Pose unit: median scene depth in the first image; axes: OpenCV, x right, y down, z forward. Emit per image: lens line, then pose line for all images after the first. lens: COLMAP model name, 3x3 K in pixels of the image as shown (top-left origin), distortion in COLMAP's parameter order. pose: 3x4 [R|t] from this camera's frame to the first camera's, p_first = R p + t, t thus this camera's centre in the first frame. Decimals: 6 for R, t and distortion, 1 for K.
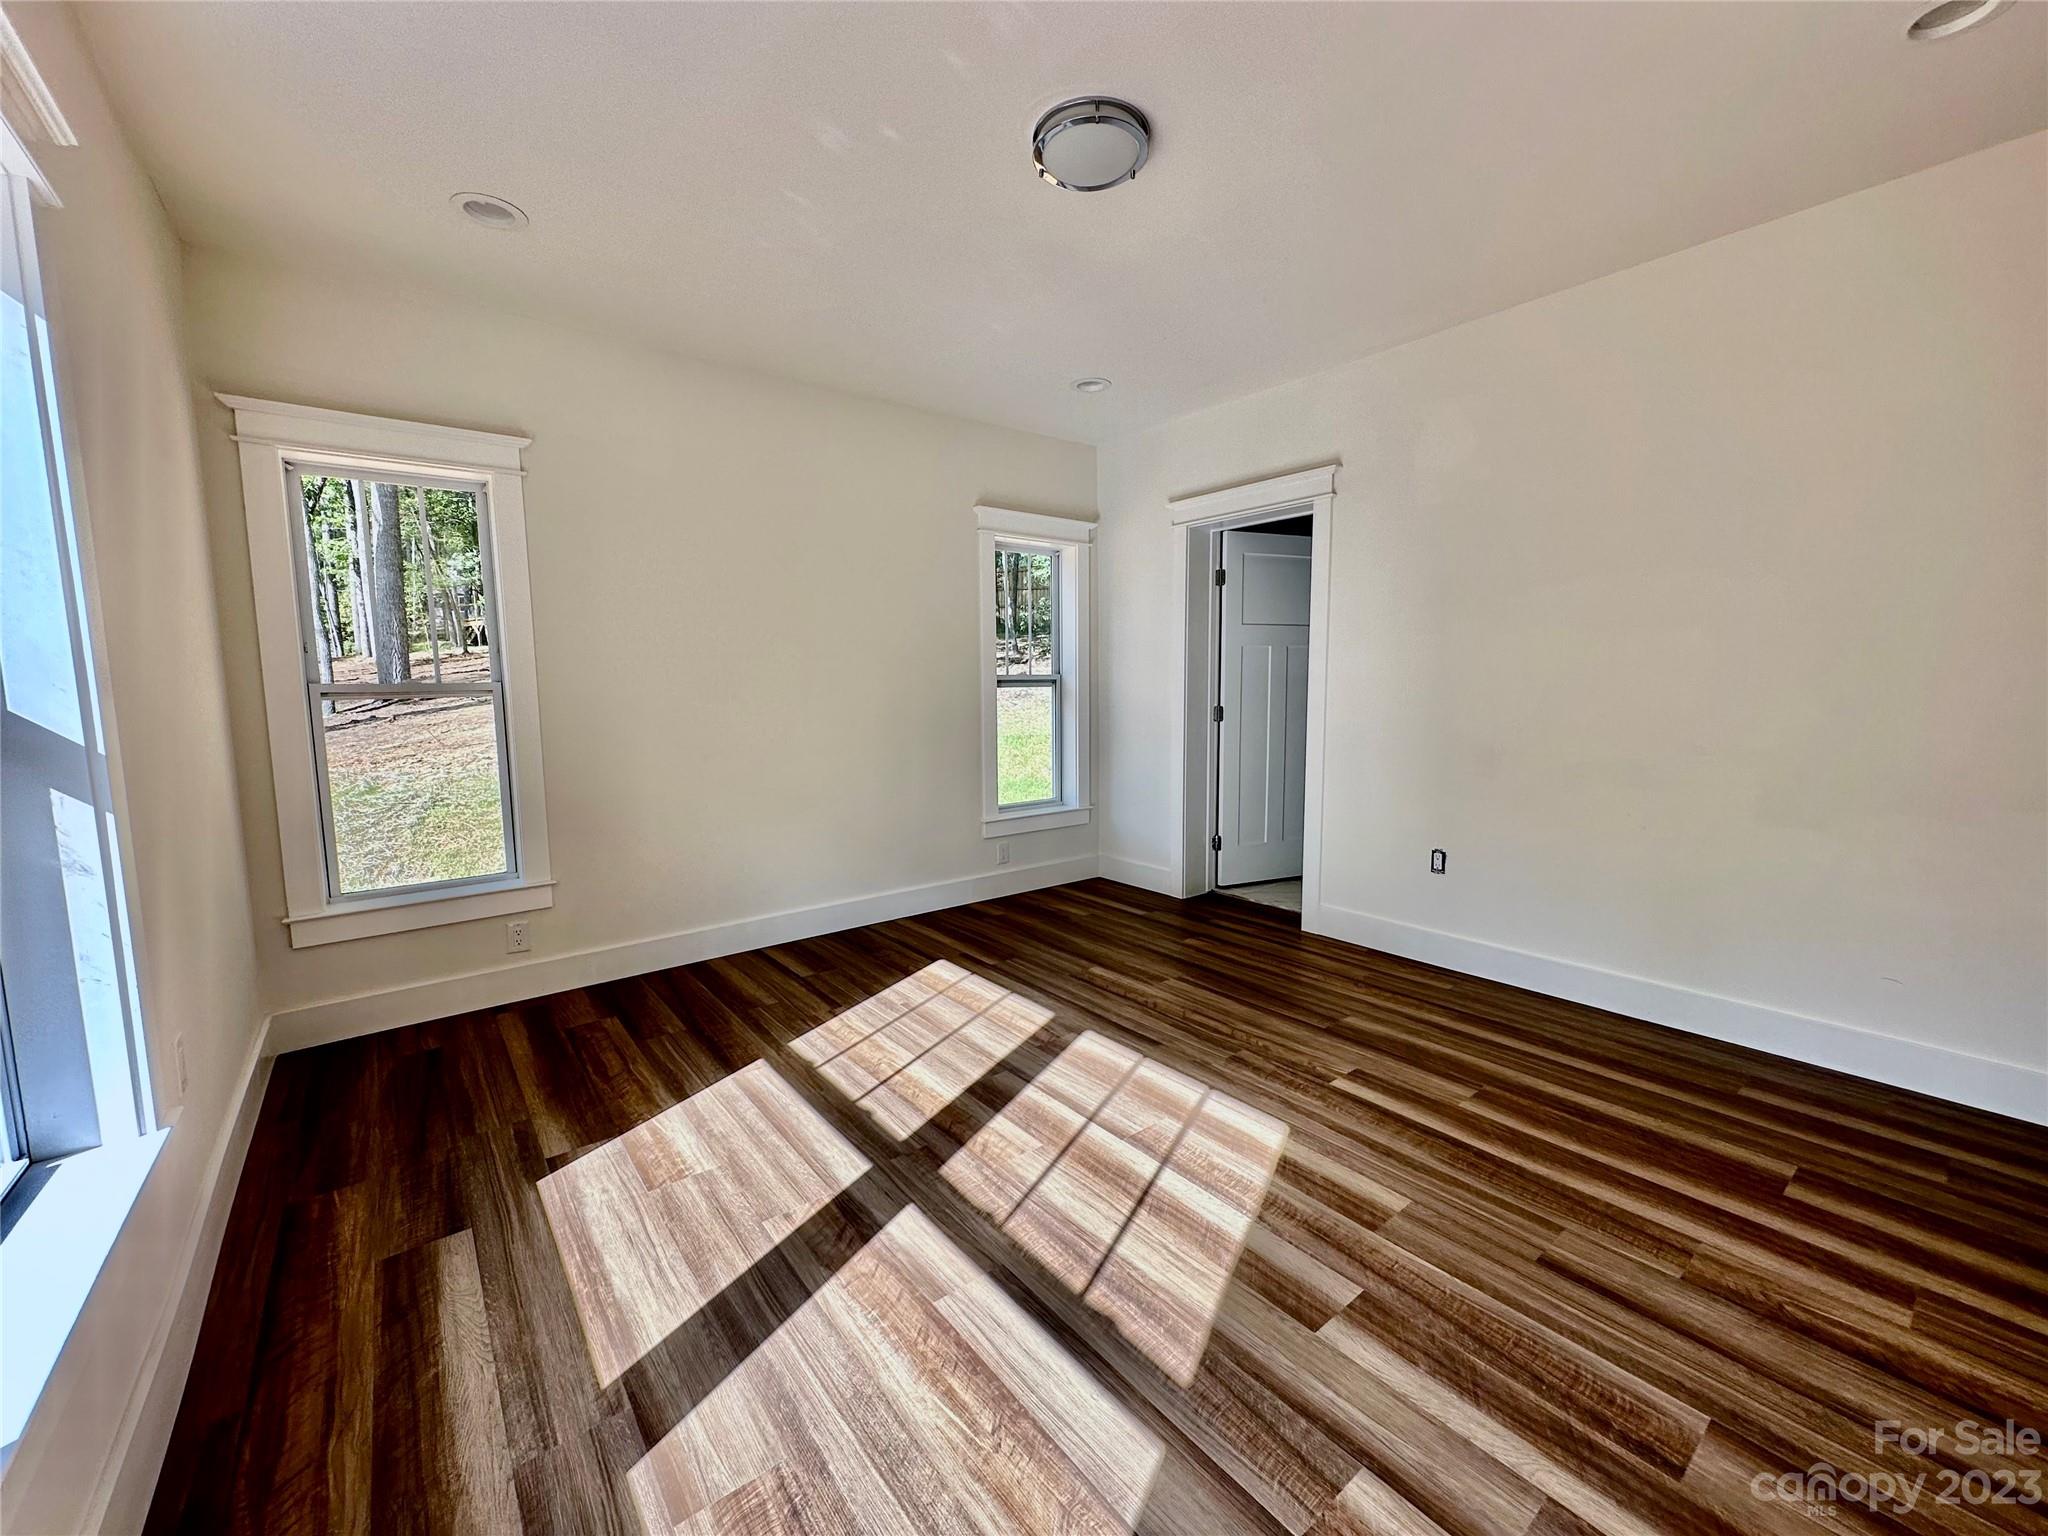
lens RADIAL K [[823.1, 0, 1023.7], [0, 823.1, 772.7], [0, 0, 1]] dist [0.000282, 0.000187]
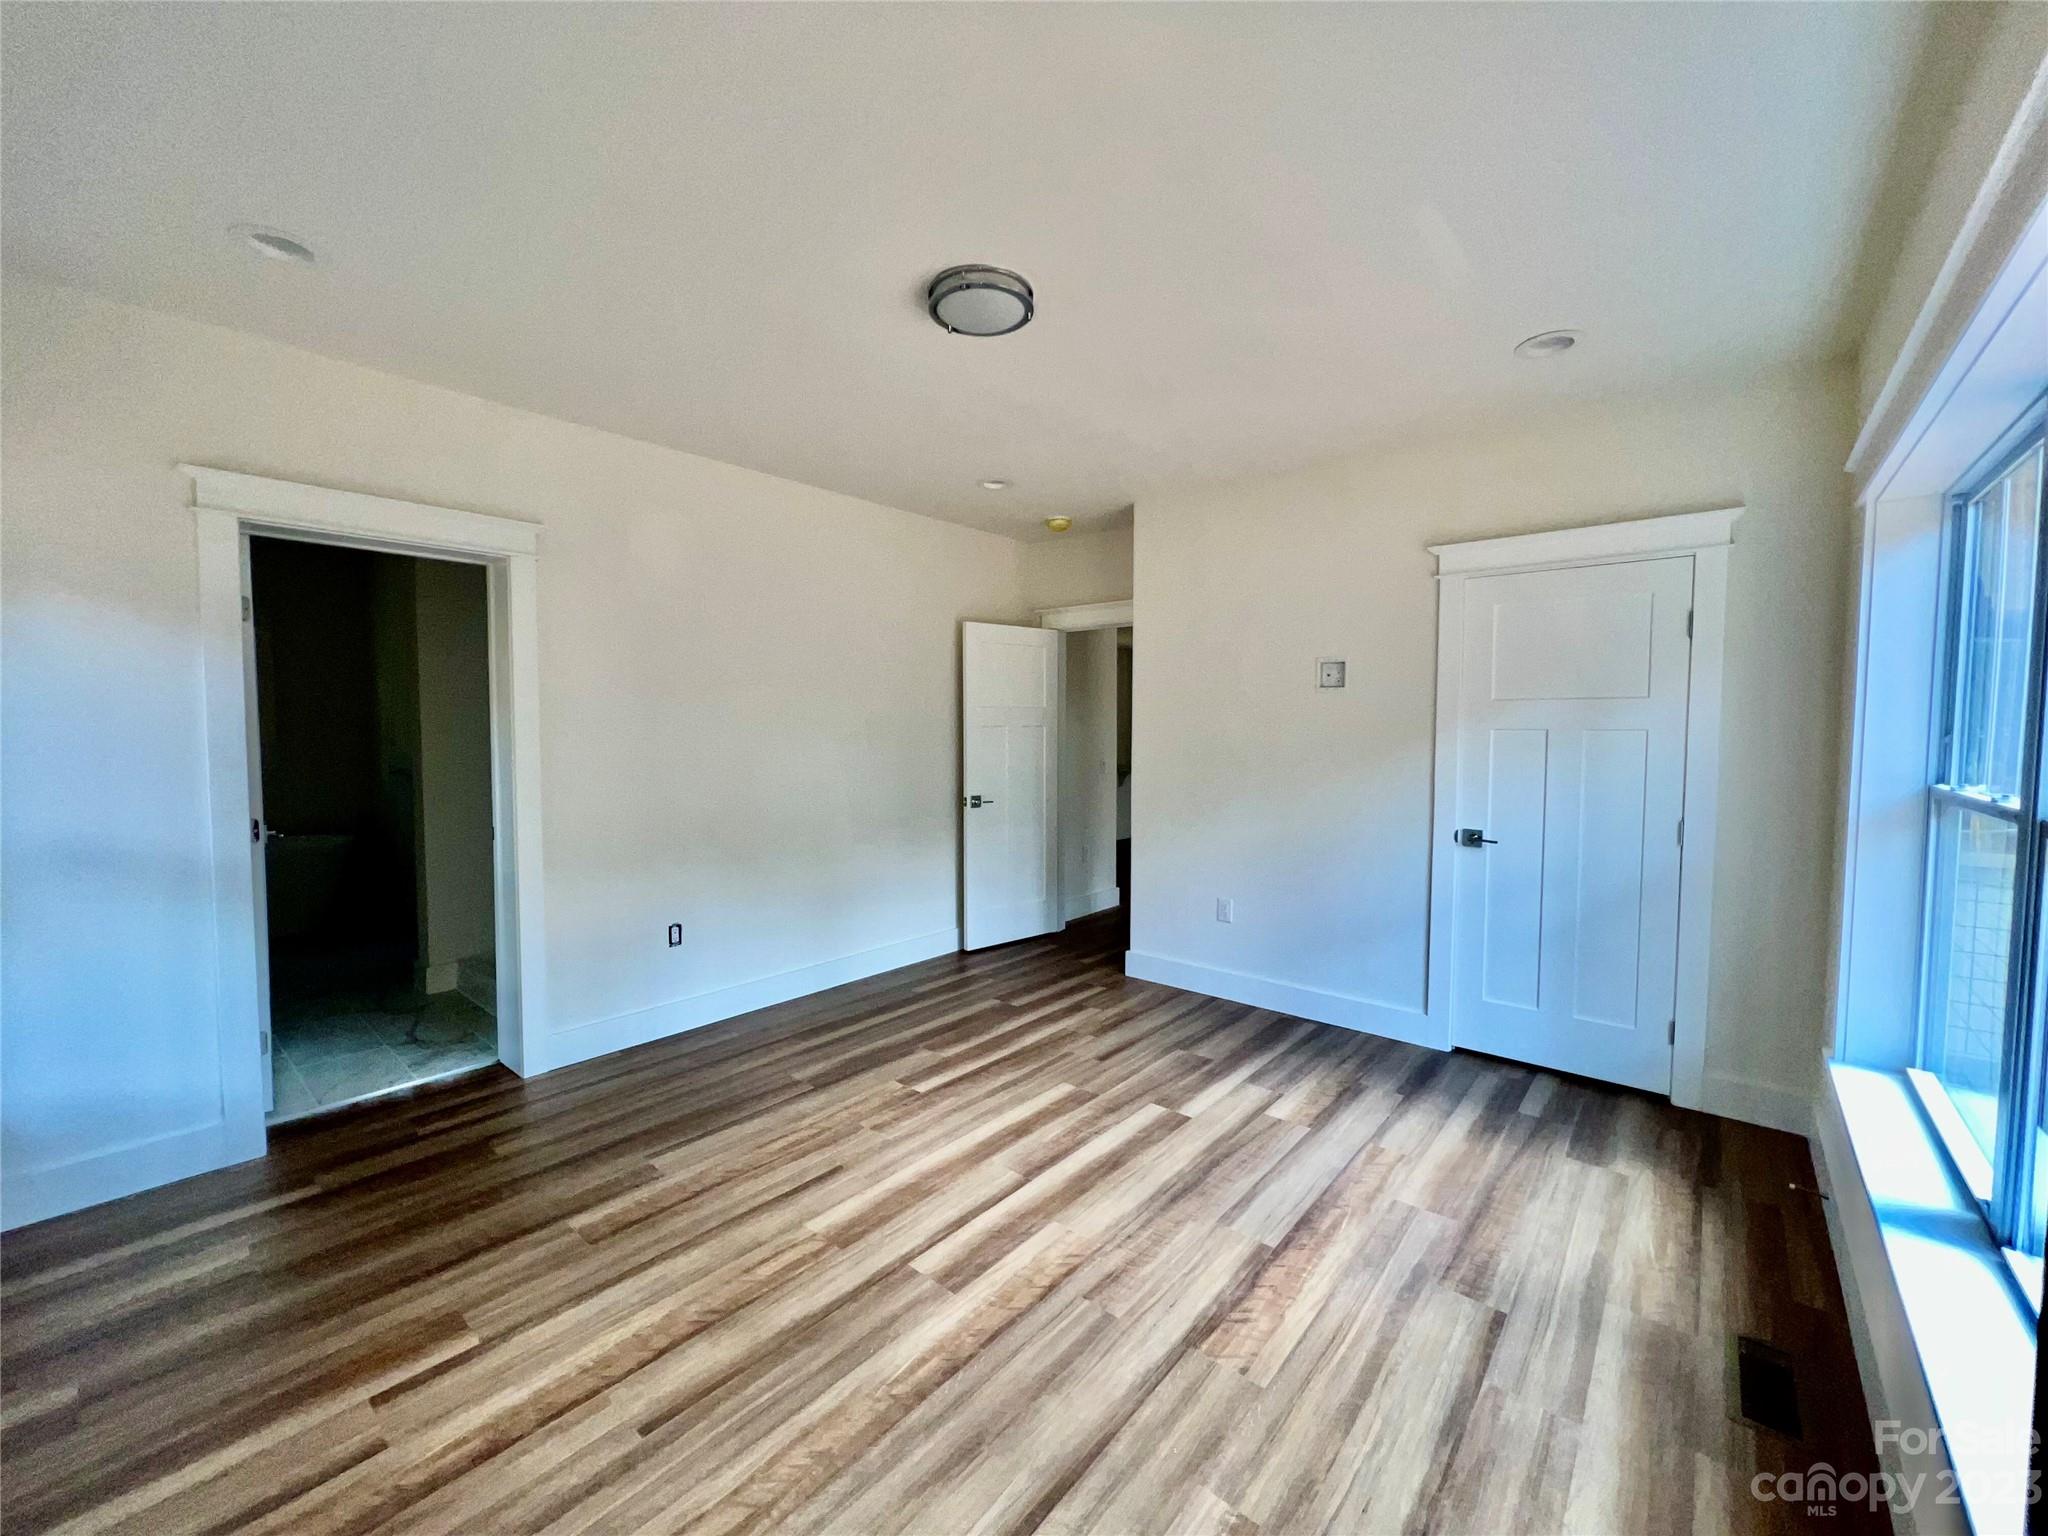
lens RADIAL K [[817.5, 0, 1029.5], [0, 817.5, 764.4], [0, 0, 1]] dist [-0.003557, 0.000764]
pose [[-0.209921, -0.038178, 0.976973, -0.838924], [0.107658, 0.992259, 0.061907, -0.173163], [-0.971773, 0.118175, -0.204186, 1.010048]]
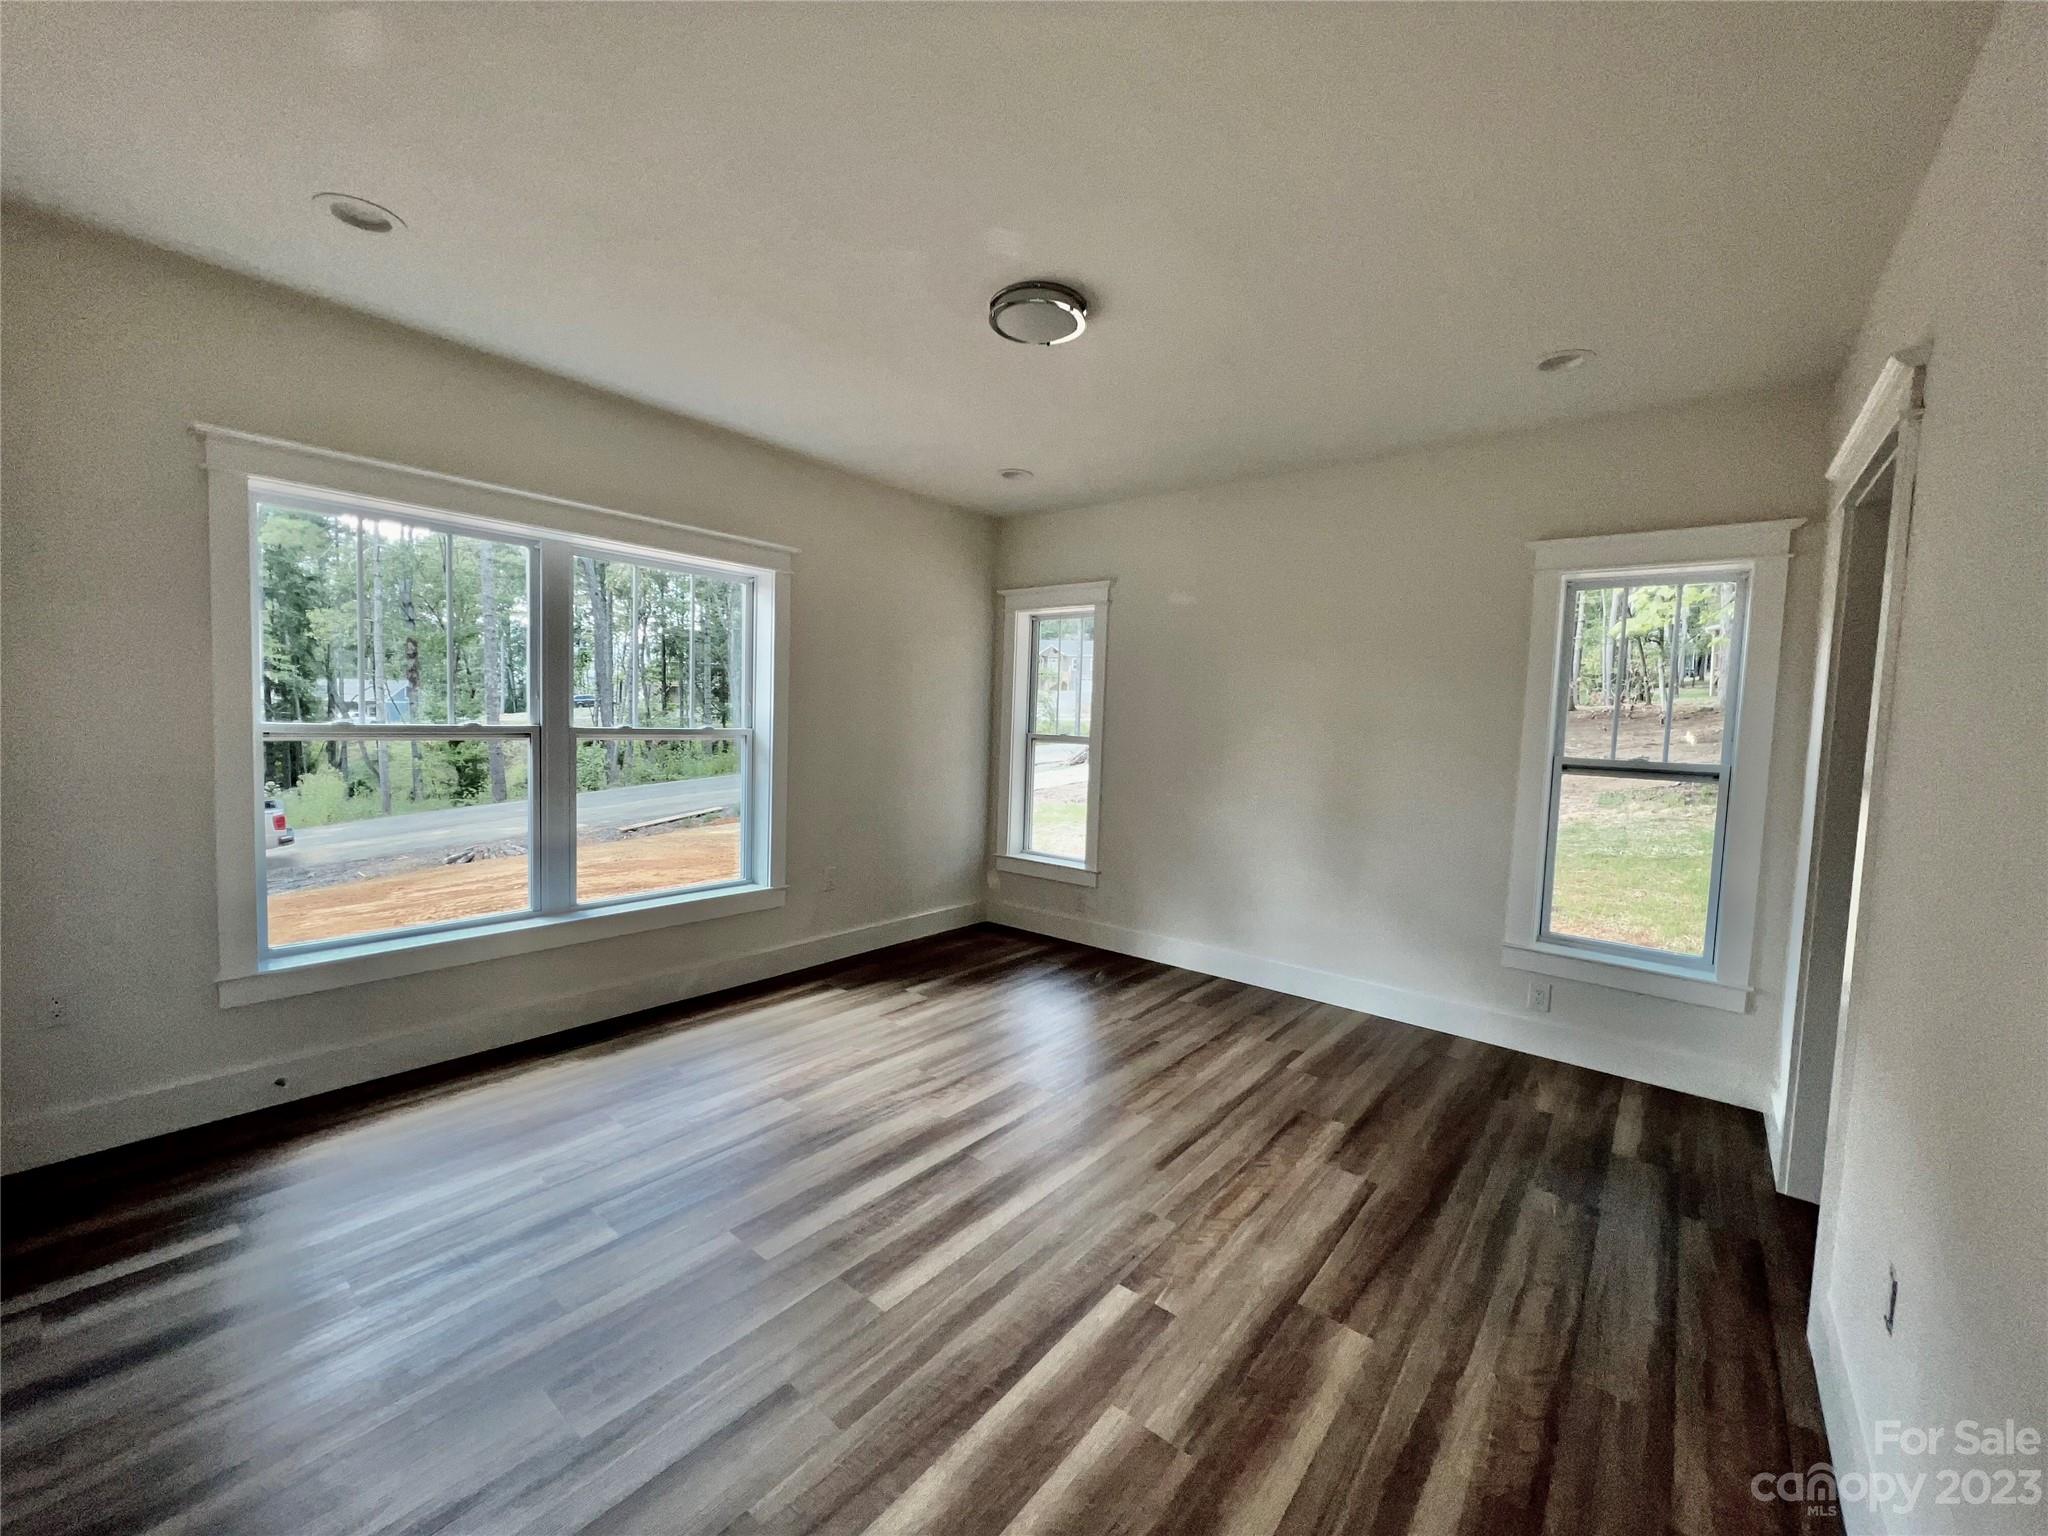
lens RADIAL K [[817.5, 0, 1015.7], [0, 817.5, 765.7], [0, 0, 1]] dist [-0.003557, 0.000764]
pose [[0.213673, 0.080269, -0.973602, 1.051460], [-0.146843, 0.987934, 0.049223, -0.137154], [0.965806, 0.132449, 0.222882, 0.645436]]
